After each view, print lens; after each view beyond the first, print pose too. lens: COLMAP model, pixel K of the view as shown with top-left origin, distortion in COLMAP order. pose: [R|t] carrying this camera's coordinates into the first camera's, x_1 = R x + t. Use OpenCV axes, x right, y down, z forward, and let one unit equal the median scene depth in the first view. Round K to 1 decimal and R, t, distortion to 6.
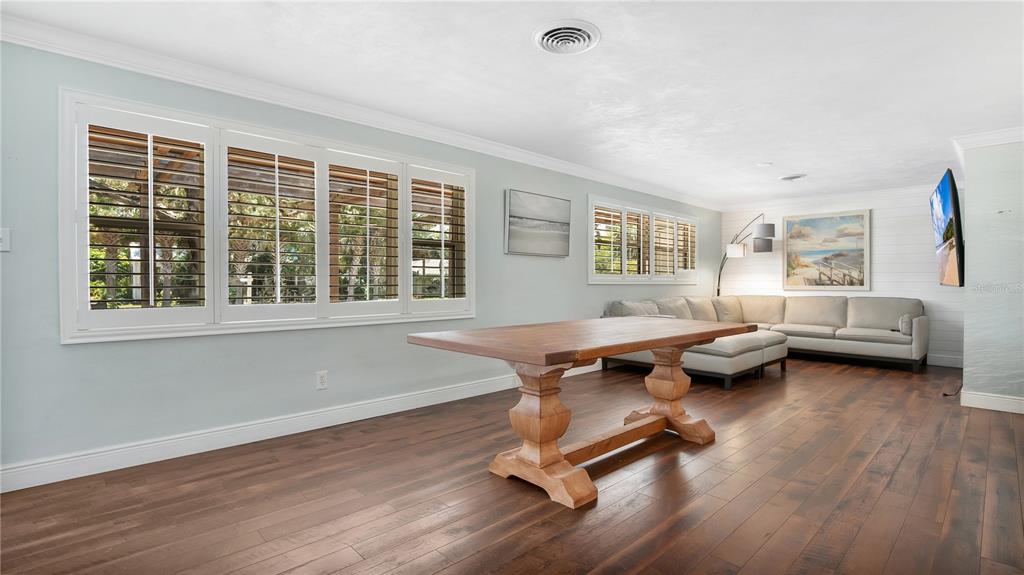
lens RADIAL K [[480.3, 0, 515.6], [0, 480.3, 286.1], [0, 0, 1]] dist [-0.016127, 0.000219]
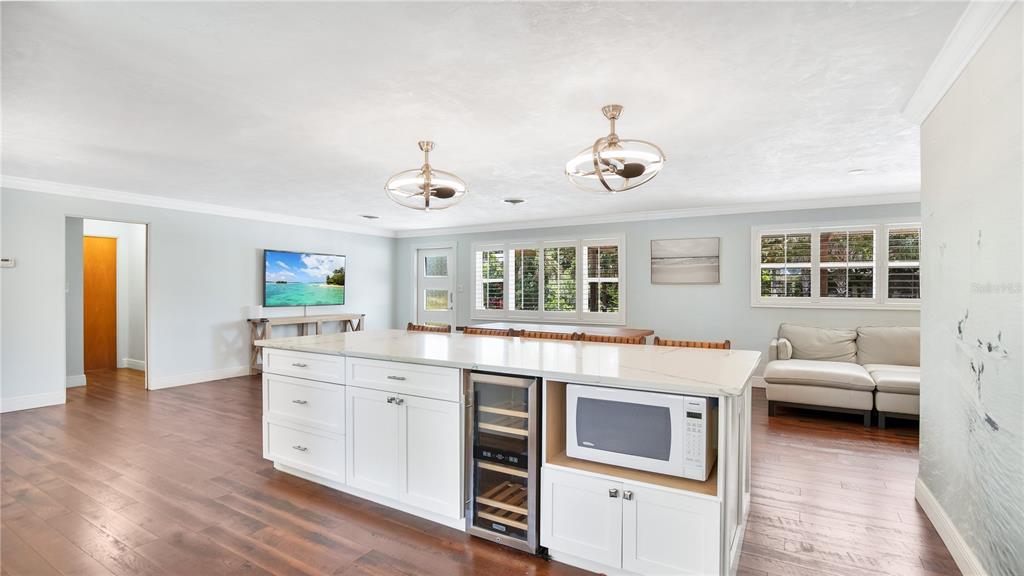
lens RADIAL K [[480.3, 0, 511.0], [0, 480.3, 288.2], [0, 0, 1]] dist [-0.016127, 0.000219]
pose [[0.266924, -0.005832, -0.963700, 0.894641], [-0.009494, 0.999917, -0.008681, -0.025951], [0.963671, 0.011466, 0.266846, 0.129810]]
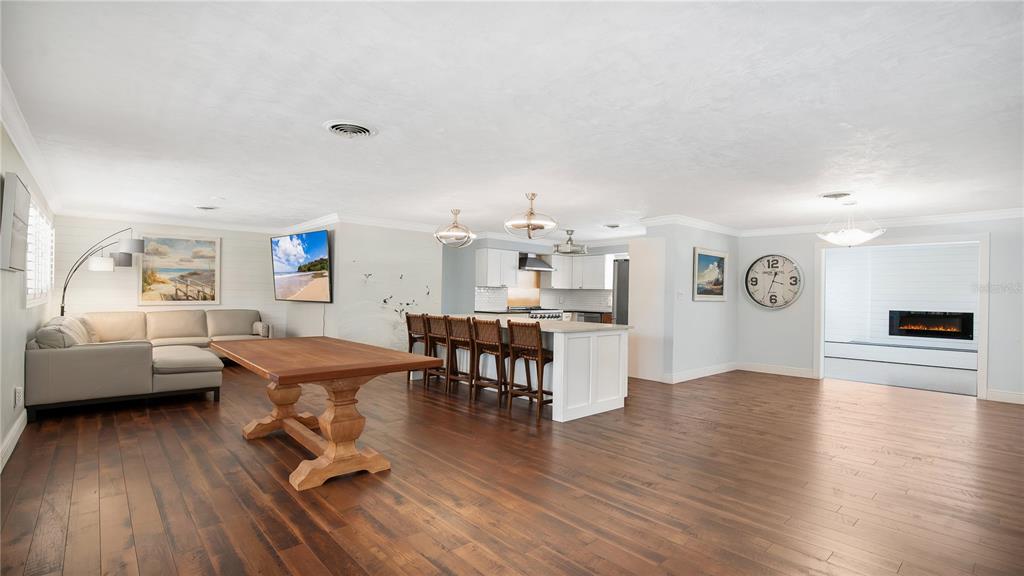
lens RADIAL K [[480.3, 0, 518.5], [0, 480.3, 292.5], [0, 0, 1]] dist [-0.016127, 0.000219]
pose [[0.032791, -0.003106, 0.999457, -0.444497], [-0.004731, 0.999983, 0.003263, -0.028030], [-0.999451, -0.004835, 0.032776, 0.186126]]
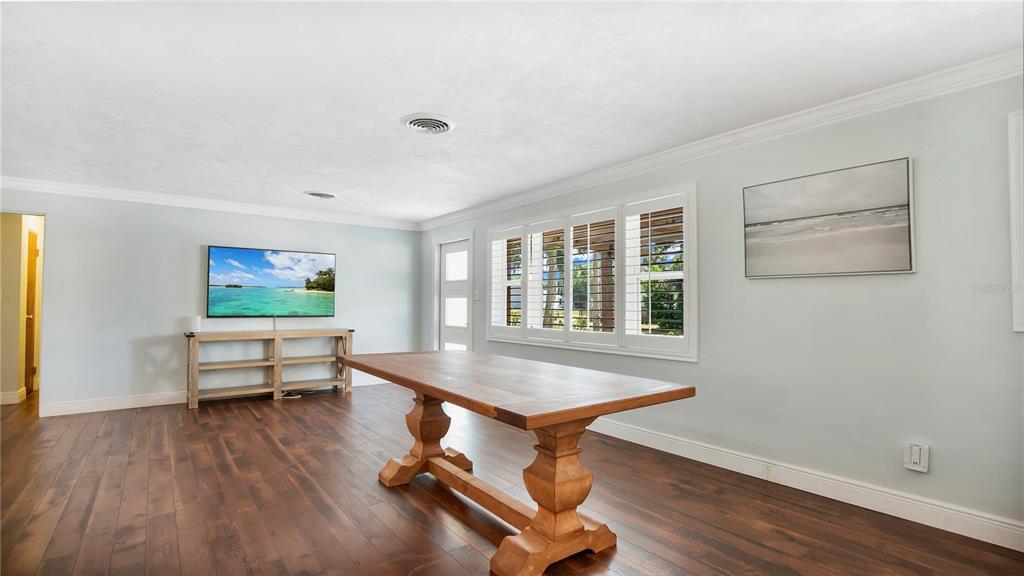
lens RADIAL K [[480.3, 0, 515.3], [0, 480.3, 287.8], [0, 0, 1]] dist [-0.016127, 0.000219]
pose [[-0.110482, -0.040091, -0.993069, 0.494760], [-0.015080, 0.999139, -0.038658, -0.015798], [0.993764, 0.010704, -0.110991, 0.513227]]
